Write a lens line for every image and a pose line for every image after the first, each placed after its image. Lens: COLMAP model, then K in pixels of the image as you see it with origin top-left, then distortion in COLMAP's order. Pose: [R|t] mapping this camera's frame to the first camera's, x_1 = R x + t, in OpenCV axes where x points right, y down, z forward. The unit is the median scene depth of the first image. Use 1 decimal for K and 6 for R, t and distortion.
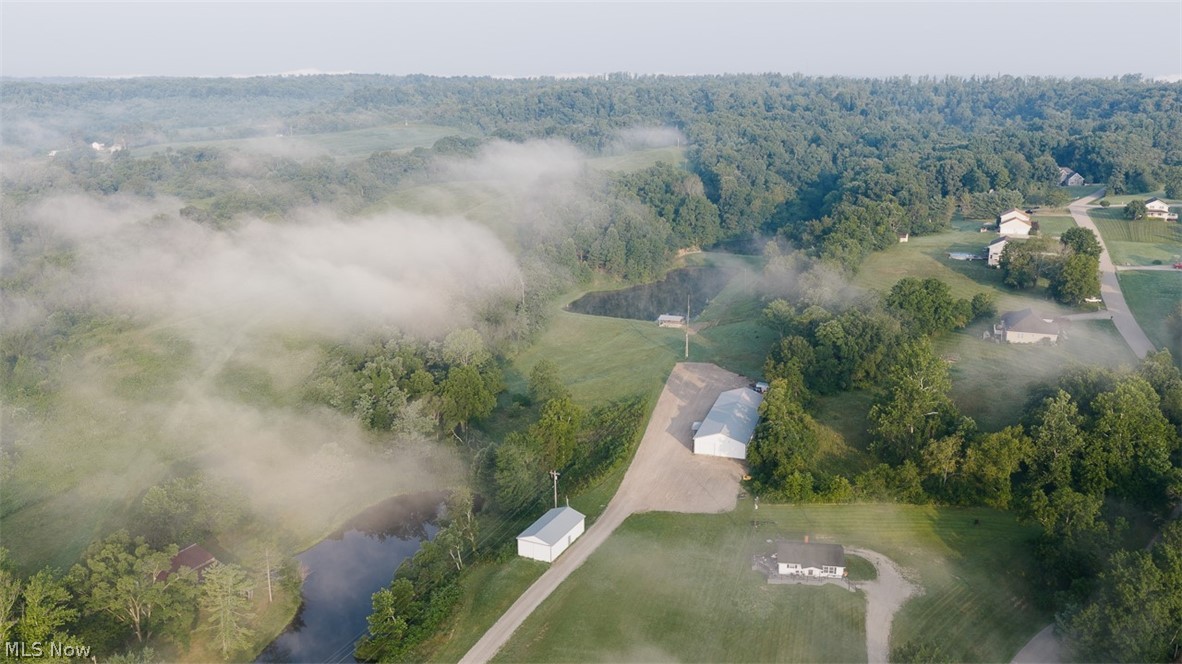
lens RADIAL K [[980.6, 0, 591.6], [0, 980.6, 332.5], [0, 0, 1]] dist [0.027428, -0.056409]
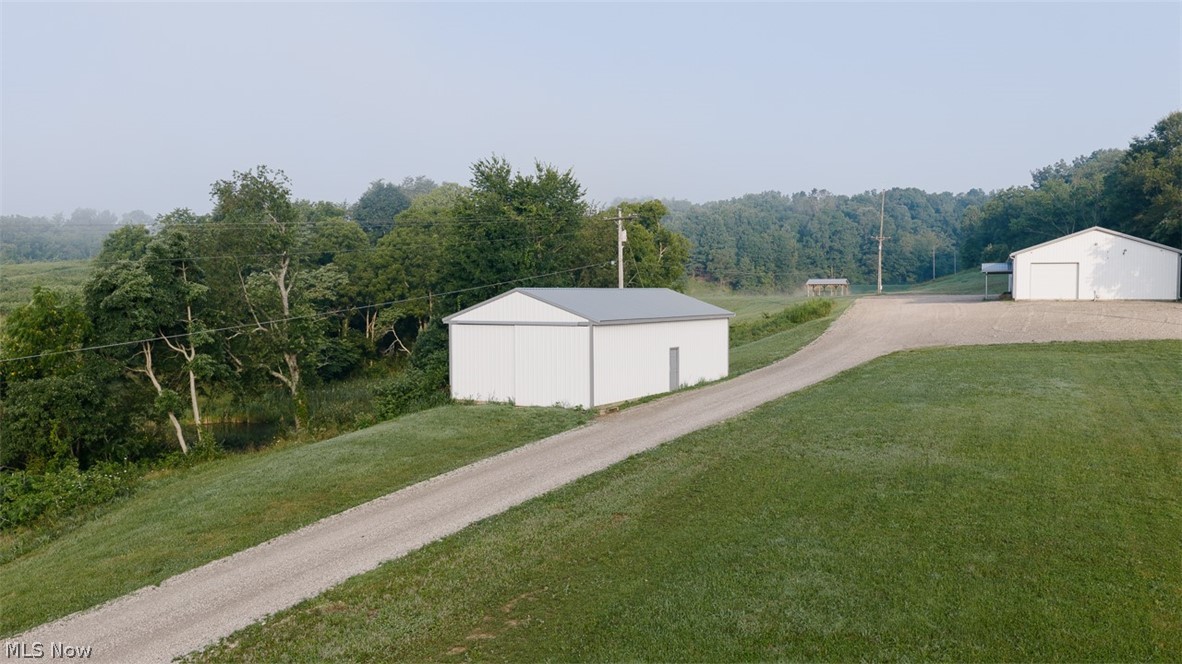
lens RADIAL K [[980.6, 0, 589.0], [0, 980.6, 343.0], [0, 0, 1]] dist [0.027428, -0.056409]
pose [[0.996706, 0.008407, -0.080664, -0.018410], [-0.024382, 0.979663, -0.199162, 0.194360], [0.077349, 0.200473, 0.976641, 0.584165]]
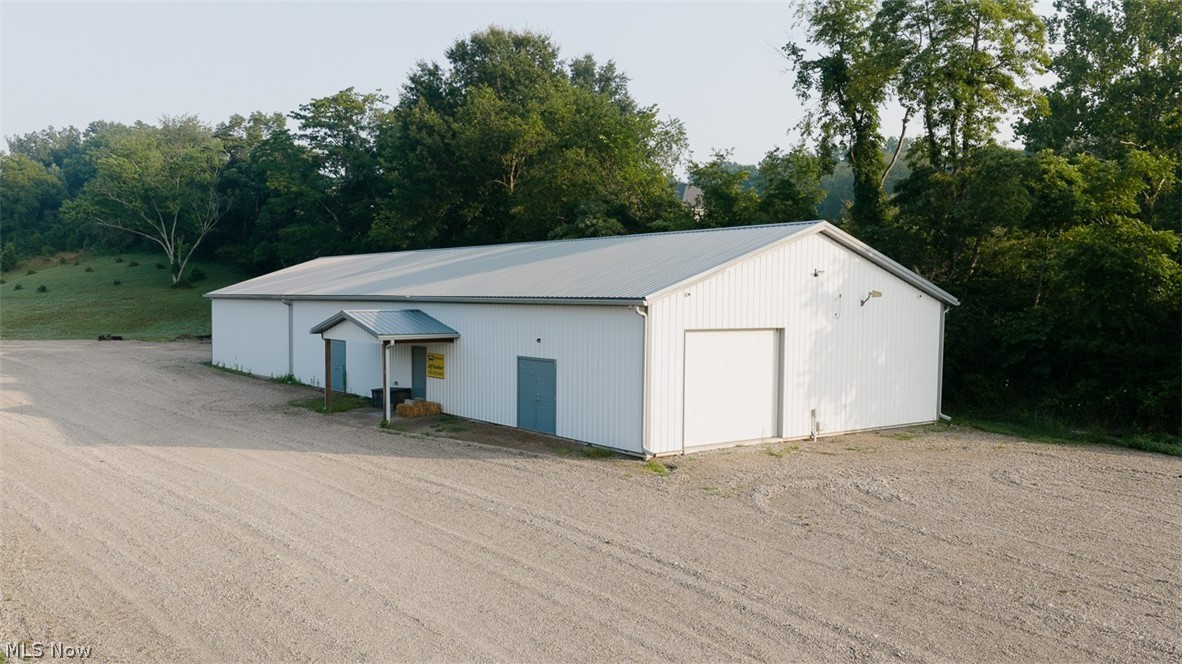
lens RADIAL K [[980.6, 0, 596.3], [0, 980.6, 327.8], [0, 0, 1]] dist [0.027428, -0.056409]
pose [[0.577349, -0.021513, 0.816214, 0.016355], [0.198737, 0.973291, -0.114924, 0.109780], [-0.791942, 0.228564, 0.566204, 0.858047]]
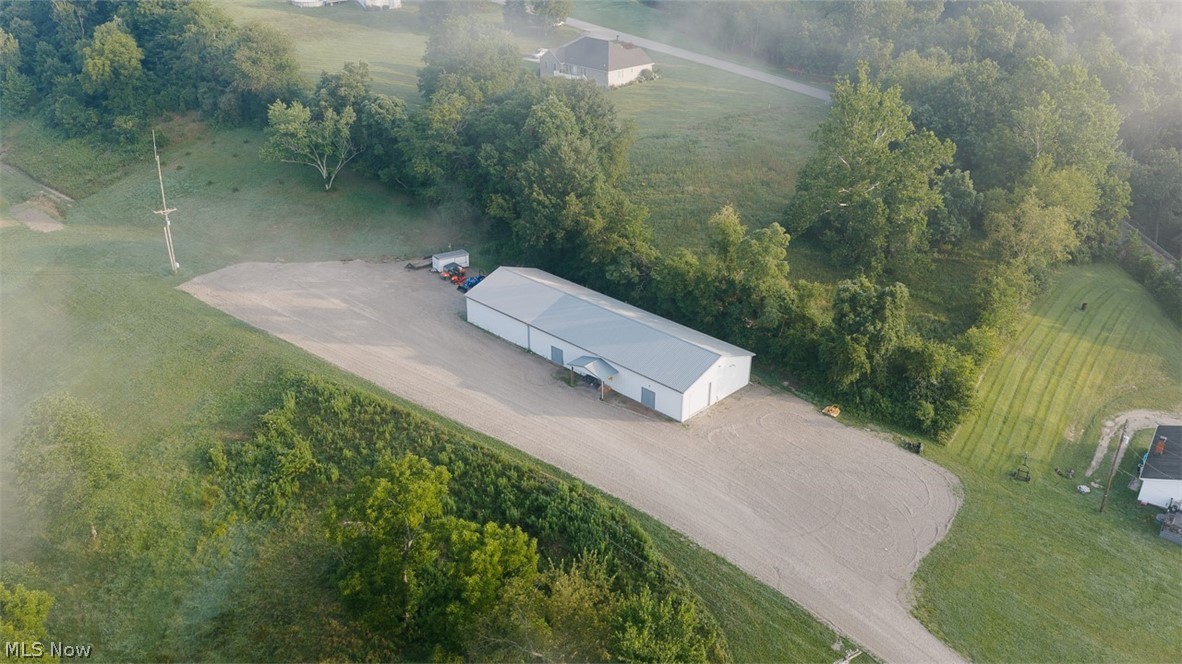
lens RADIAL K [[980.6, 0, 600.6], [0, 980.6, 334.3], [0, 0, 1]] dist [0.027428, -0.056409]
pose [[0.440827, -0.387232, 0.809767, -0.239095], [0.217828, 0.921339, 0.322003, -0.062215], [-0.870760, 0.034442, 0.490501, 0.736305]]
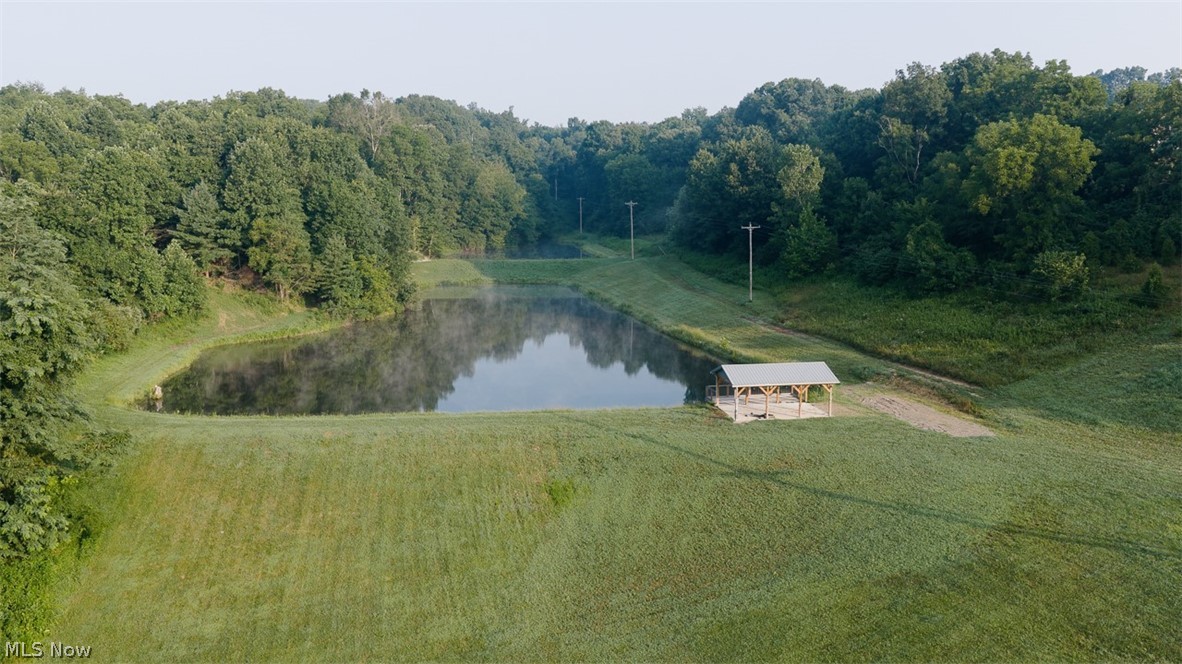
lens RADIAL K [[980.6, 0, 591.1], [0, 980.6, 342.4], [0, 0, 1]] dist [0.027428, -0.056409]
pose [[0.866306, -0.072303, 0.494252, -0.071781], [0.126408, 0.988994, -0.076885, -0.014730], [-0.483254, 0.129083, 0.865912, 1.164525]]
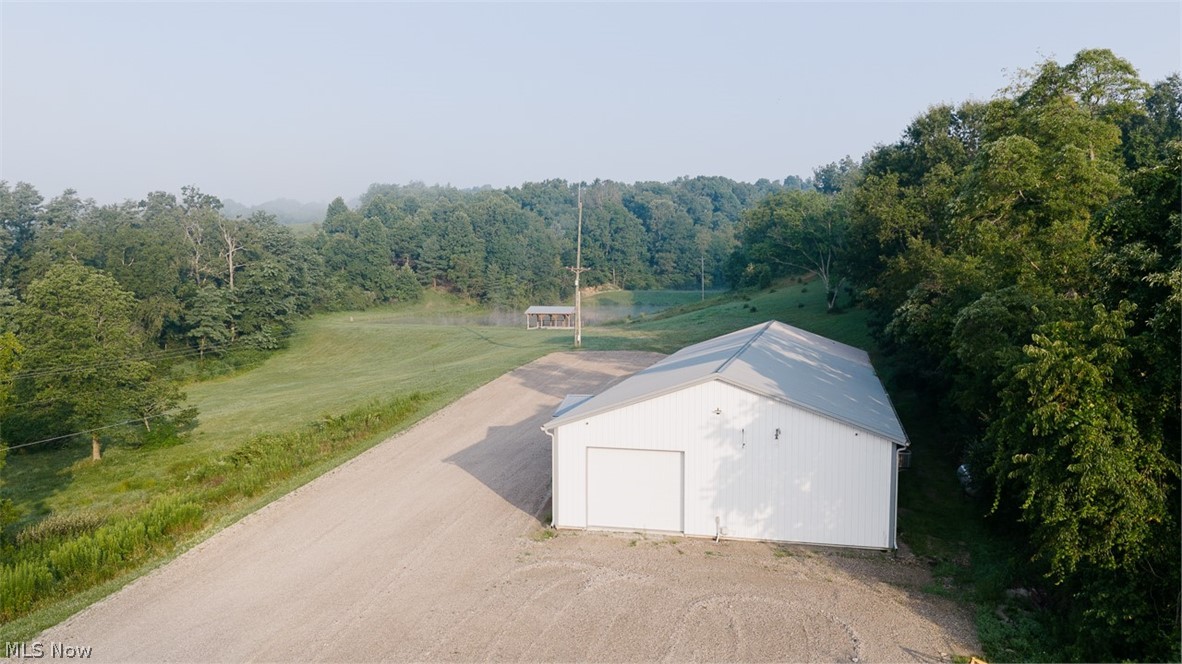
lens RADIAL K [[980.6, 0, 597.6], [0, 980.6, 336.4], [0, 0, 1]] dist [0.027428, -0.056409]
pose [[0.996753, 0.001810, 0.080503, 0.090110], [0.012980, 0.983061, -0.182816, 0.110711], [-0.079470, 0.183268, 0.979846, 0.765030]]
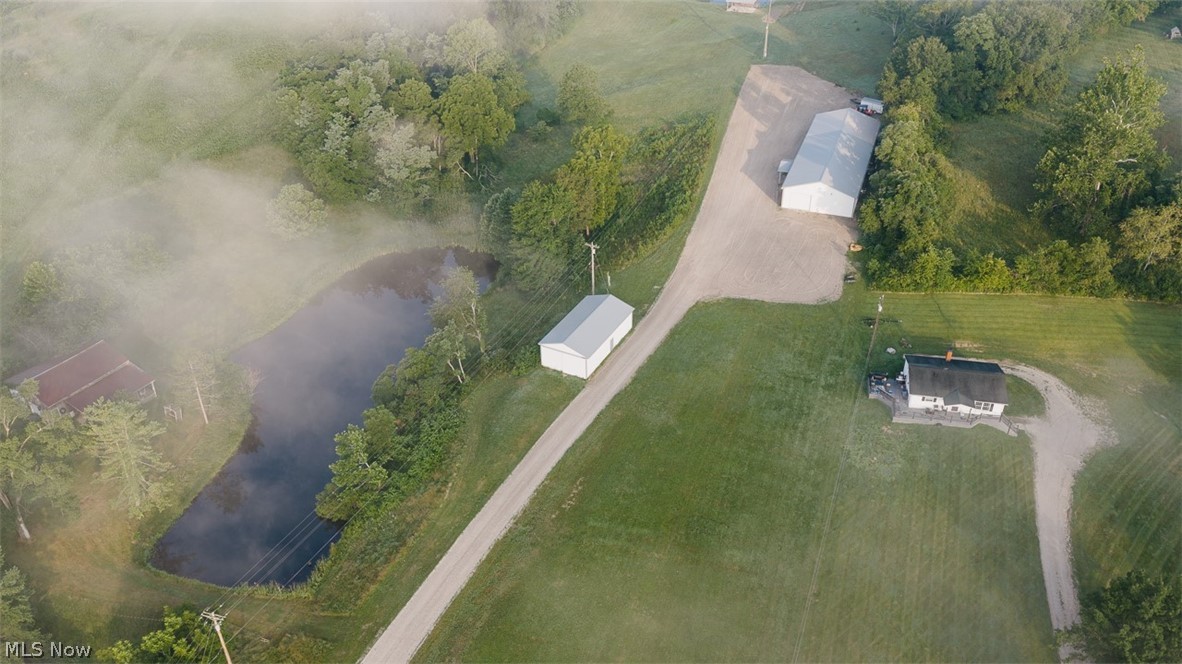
lens RADIAL K [[980.6, 0, 593.3], [0, 980.6, 335.6], [0, 0, 1]] dist [0.027428, -0.056409]
pose [[0.999357, 0.018259, -0.030851, -0.010837], [-0.007171, 0.944996, 0.327002, -0.023556], [0.035125, -0.326570, 0.944520, 0.243245]]
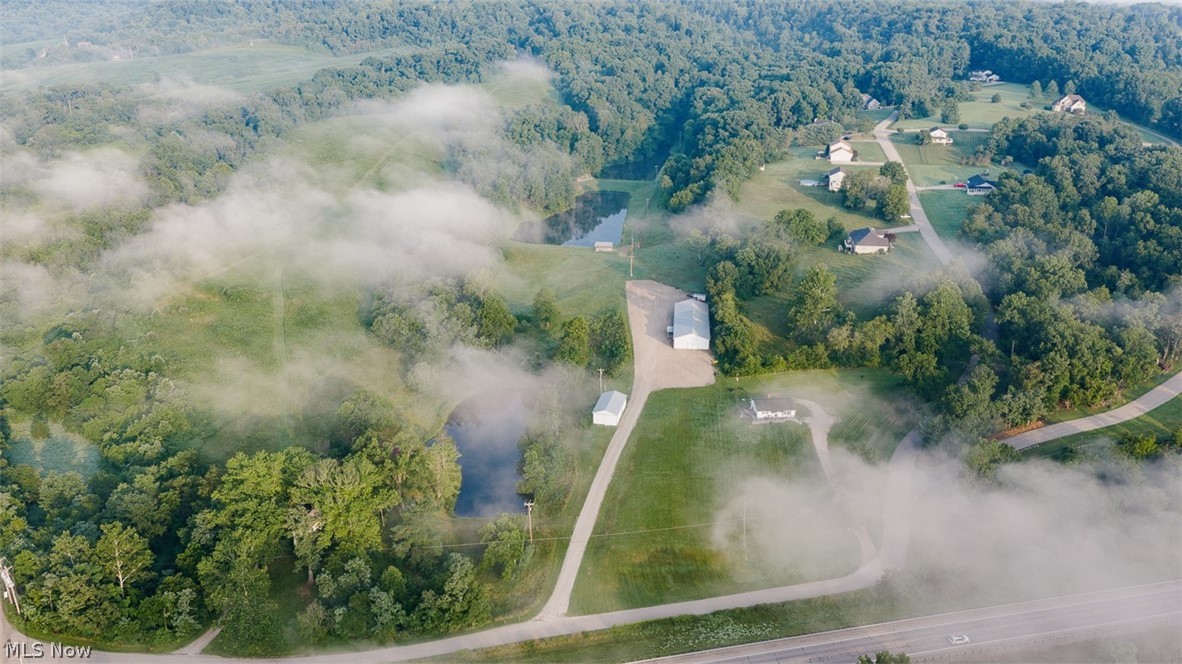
lens RADIAL K [[980.6, 0, 589.7], [0, 980.6, 334.7], [0, 0, 1]] dist [0.027428, -0.056409]
pose [[0.976378, -0.080035, 0.200699, -0.286246], [0.055726, 0.990718, 0.123983, -0.079689], [-0.208760, -0.109870, 0.971776, -0.371411]]
